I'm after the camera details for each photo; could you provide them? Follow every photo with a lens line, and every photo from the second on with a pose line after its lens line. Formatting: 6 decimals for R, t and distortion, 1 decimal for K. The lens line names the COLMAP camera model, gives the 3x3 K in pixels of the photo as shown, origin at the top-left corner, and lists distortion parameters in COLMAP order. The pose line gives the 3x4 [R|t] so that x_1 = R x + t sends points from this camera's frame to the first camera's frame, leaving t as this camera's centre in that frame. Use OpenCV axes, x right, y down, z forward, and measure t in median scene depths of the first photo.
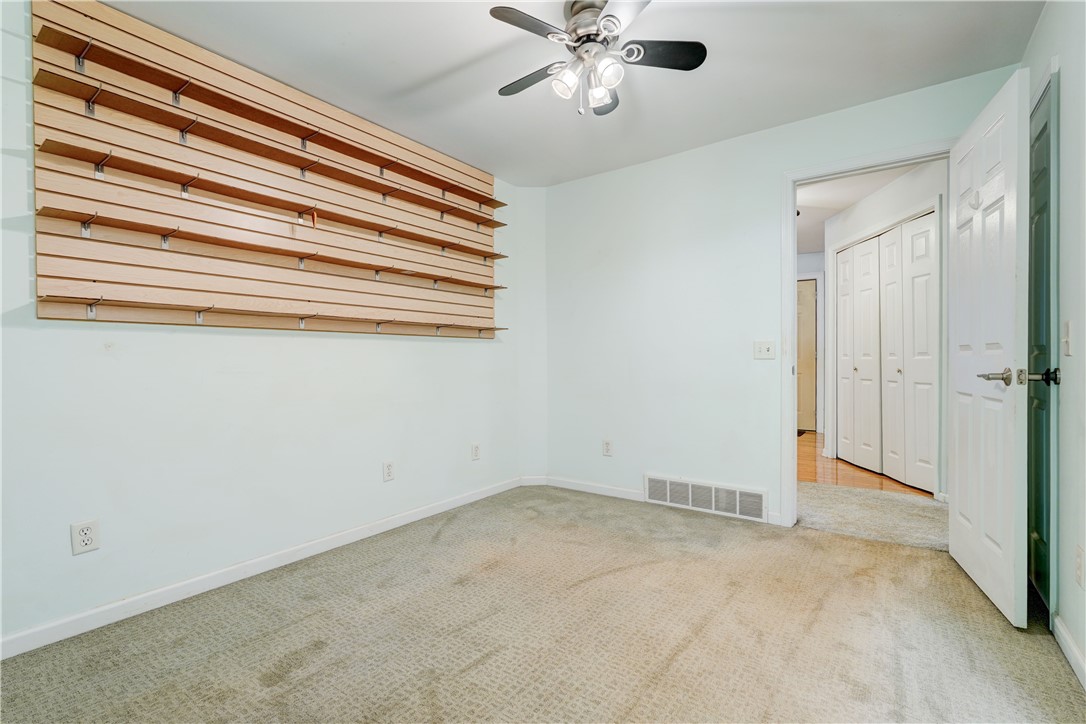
lens RADIAL K [[484.4, 0, 538.3], [0, 484.4, 363.2], [0, 0, 1]] dist [-0.013483, 0.008545]
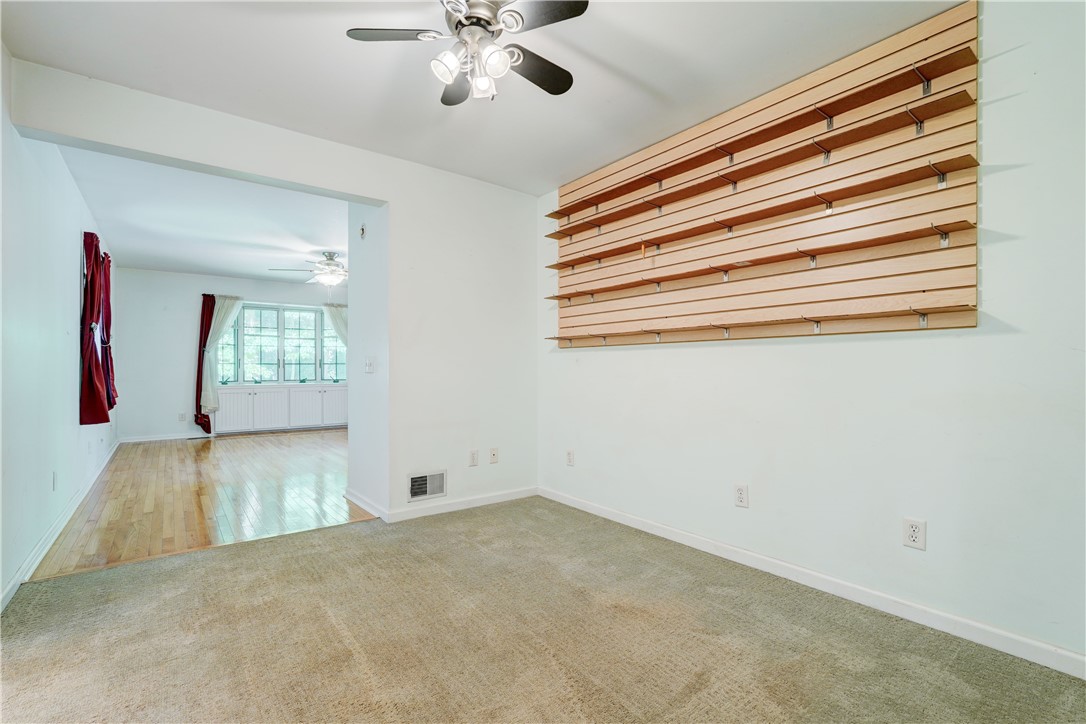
lens RADIAL K [[500.0, 0, 528.6], [0, 500.0, 365.9], [0, 0, 1]] dist [0.018309, -0.000023]
pose [[-0.282006, -0.000263, -0.959413, 0.714229], [-0.007135, 0.999973, 0.001823, -0.010789], [0.959386, 0.007359, -0.282000, 0.947833]]
